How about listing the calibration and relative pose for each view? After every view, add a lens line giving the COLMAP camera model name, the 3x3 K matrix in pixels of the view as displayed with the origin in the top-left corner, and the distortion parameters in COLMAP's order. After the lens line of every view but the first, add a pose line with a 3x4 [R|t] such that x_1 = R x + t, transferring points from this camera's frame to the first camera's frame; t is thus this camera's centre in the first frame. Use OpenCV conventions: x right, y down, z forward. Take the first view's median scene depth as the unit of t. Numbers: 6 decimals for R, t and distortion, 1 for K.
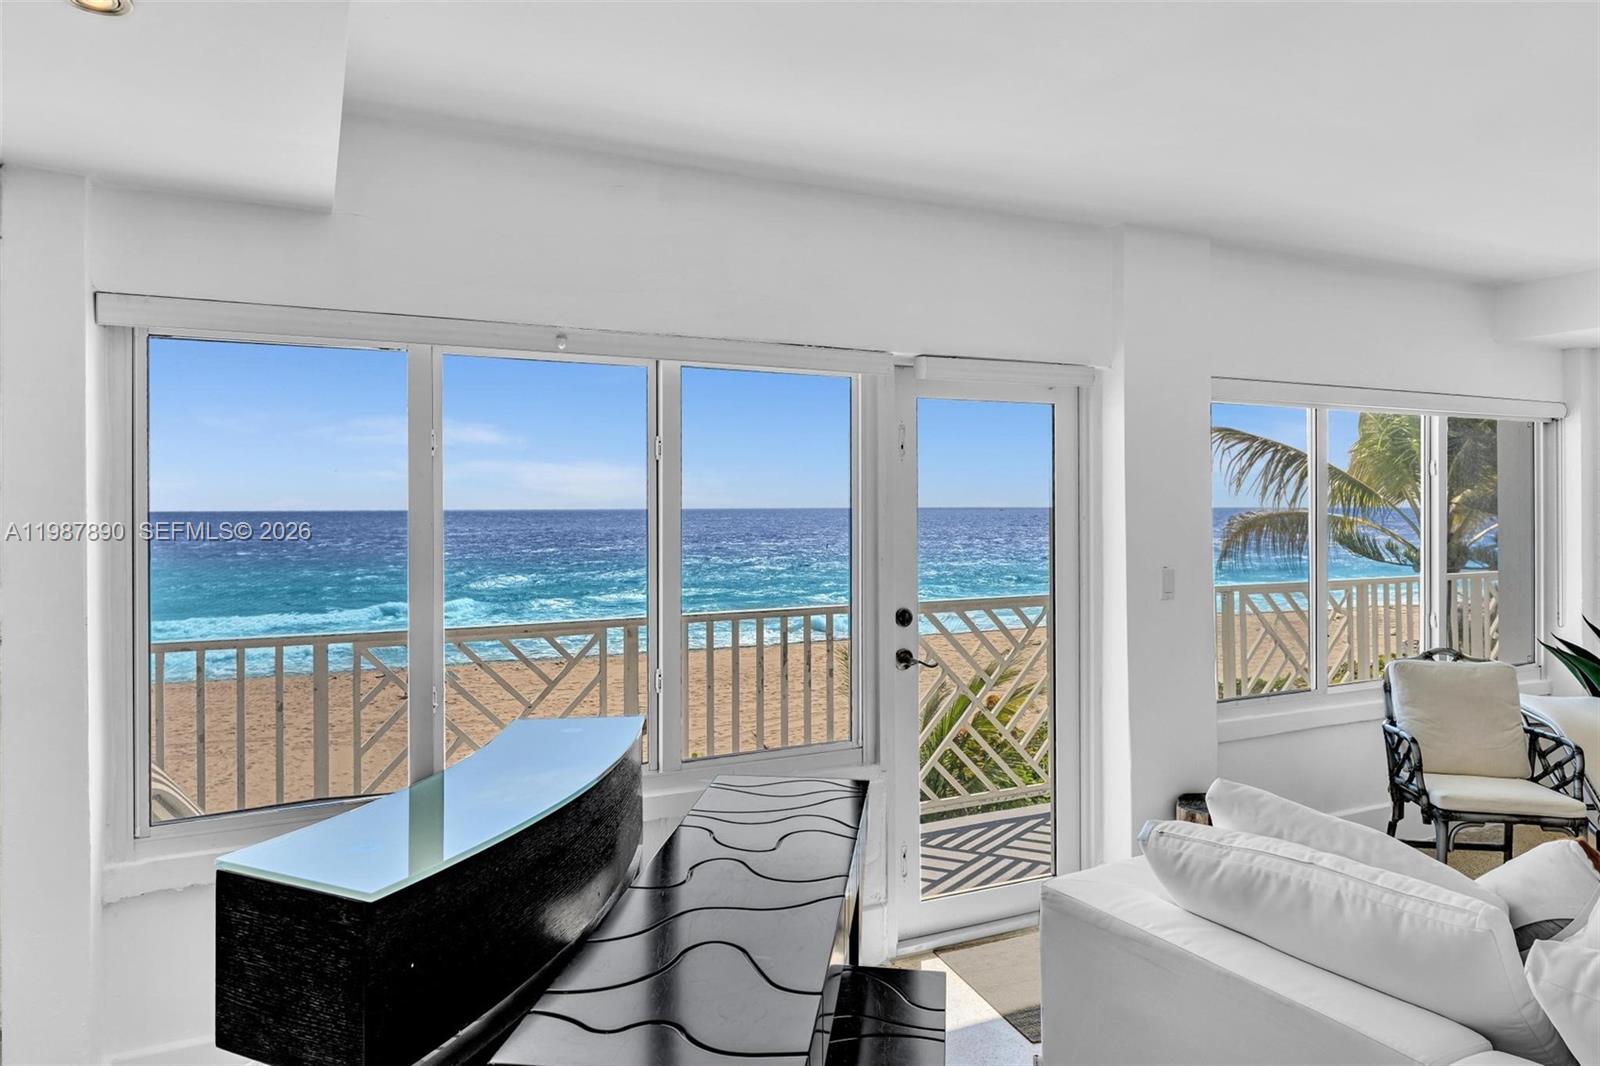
lens RADIAL K [[1024.9, 0, 828.1], [0, 1024.9, 527.5], [0, 0, 1]] dist [-0.000698, 0.001319]
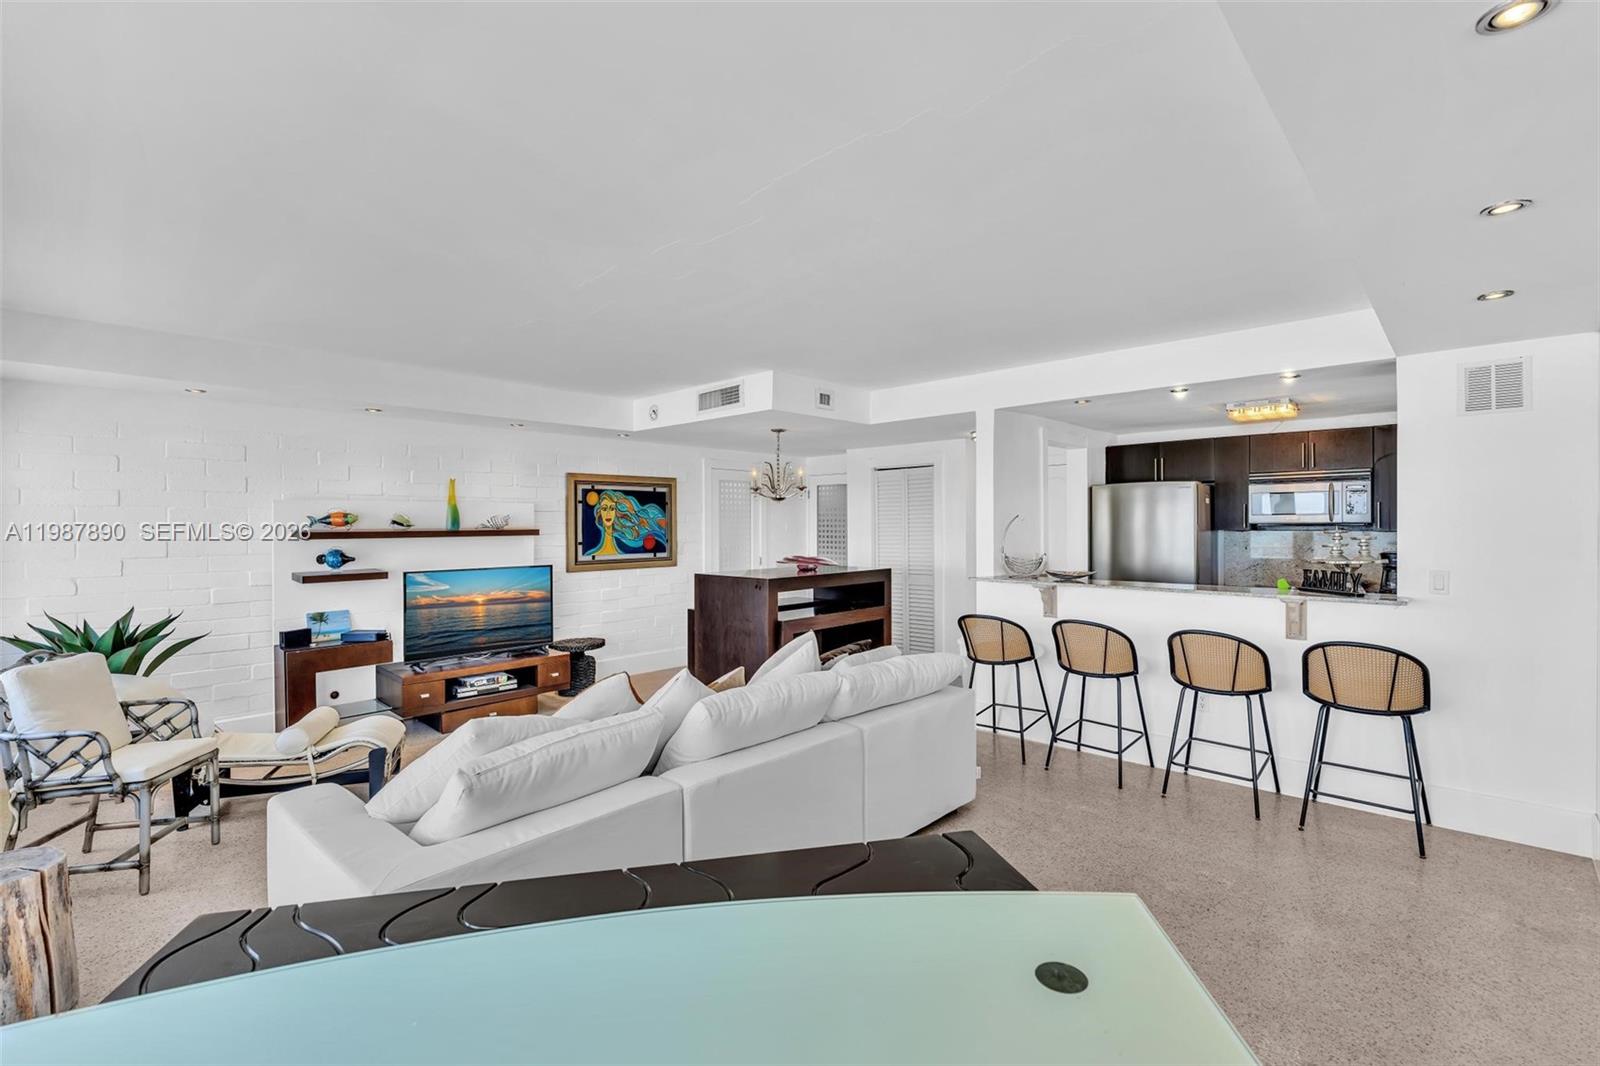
lens RADIAL K [[708.9, 0, 794.1], [0, 708.9, 532.8], [0, 0, 1]] dist [-0.007665, 0.000192]
pose [[-0.324653, -0.008342, 0.945796, -0.360069], [0.020504, 0.999664, 0.015855, 0.003350], [-0.945611, 0.024540, -0.324373, 0.556579]]
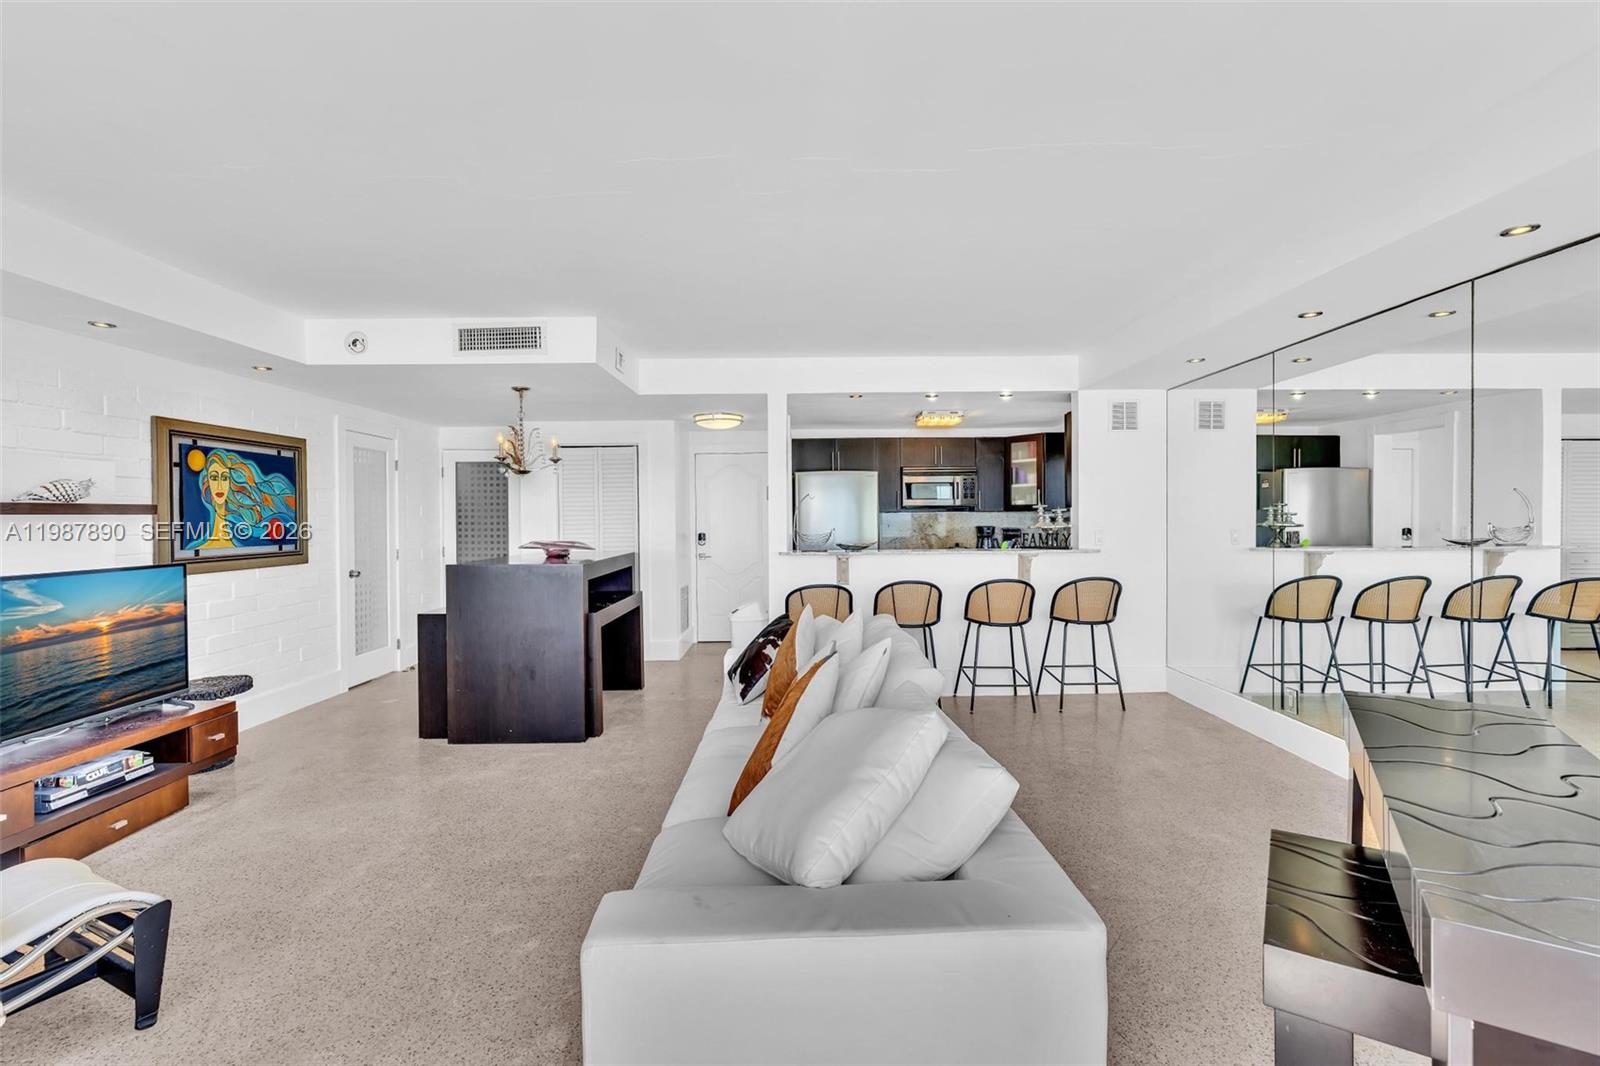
lens RADIAL K [[717.2, 0, 801.2], [0, 717.2, 525.8], [0, 0, 1]] dist [-0.001467, 0.000471]
pose [[-0.888932, 0.004148, 0.458021, 0.104719], [0.017236, 0.999554, 0.024401, 0.028845], [-0.457715, 0.029585, -0.888606, 1.038967]]
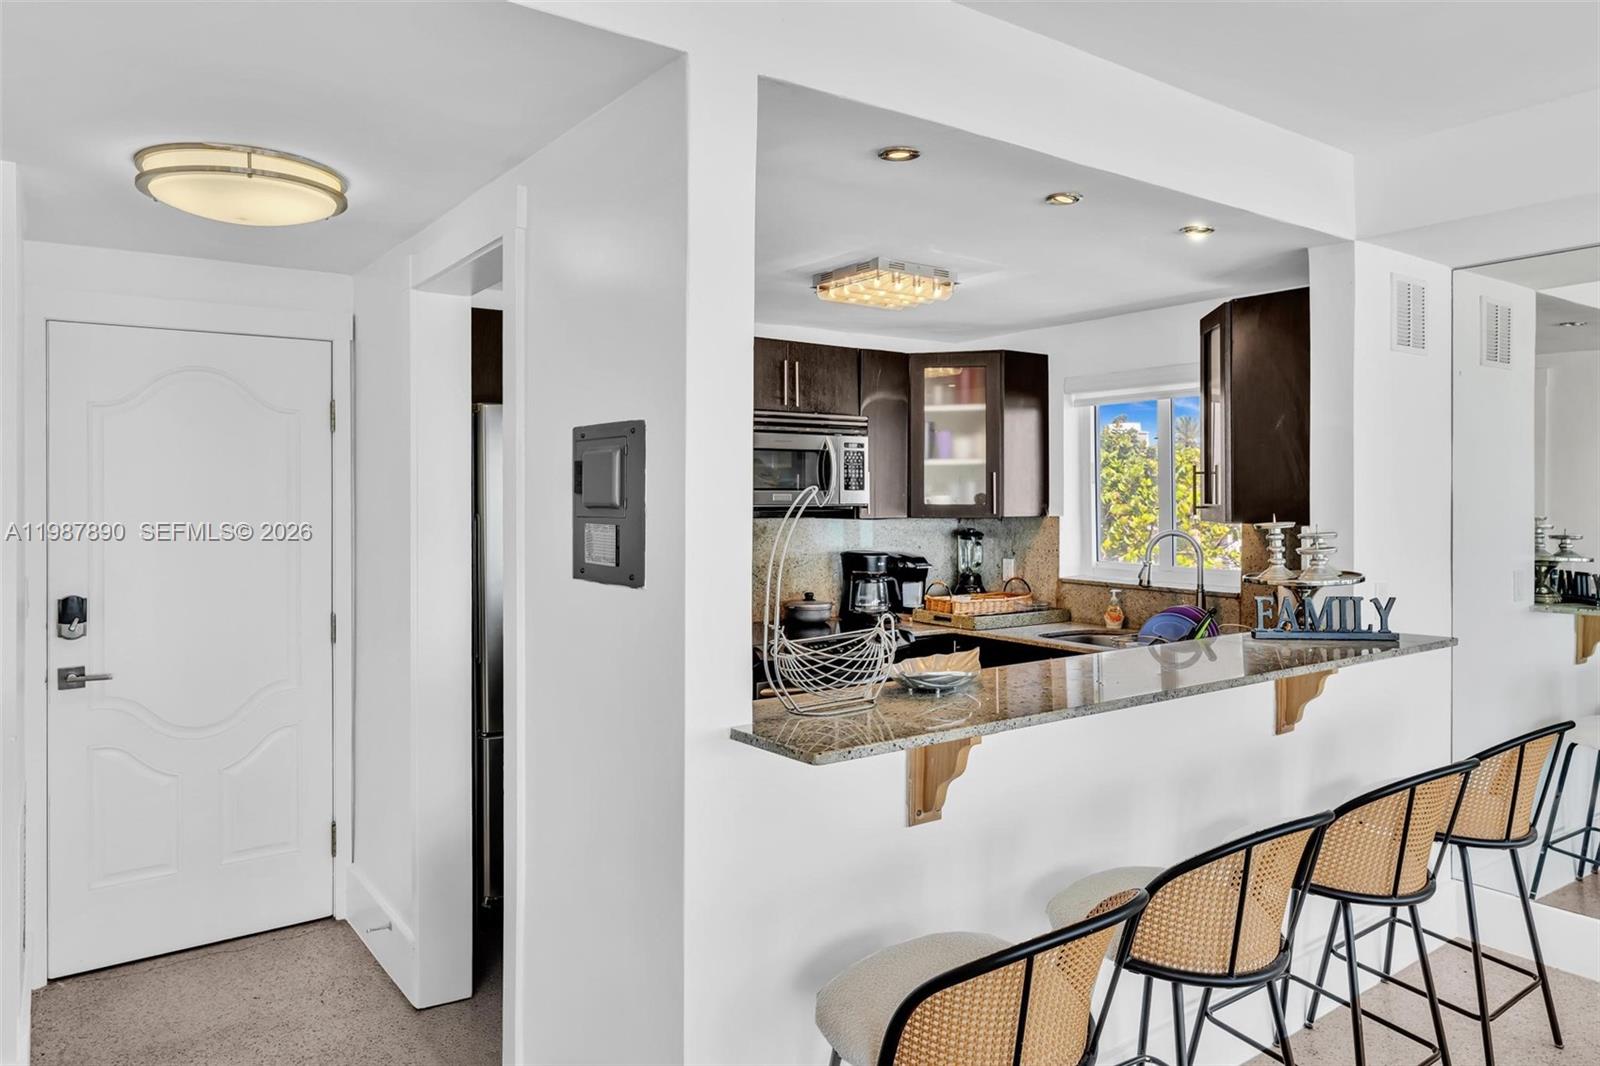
lens RADIAL K [[1044.4, 0, 797.3], [0, 1044.4, 505.8], [0, 0, 1]] dist [-0.004059, -0.001039]
pose [[-0.989474, 0.003467, -0.144670, 0.852766], [-0.001023, 0.999520, 0.030954, -0.009813], [0.144707, 0.030777, -0.988996, 0.259898]]
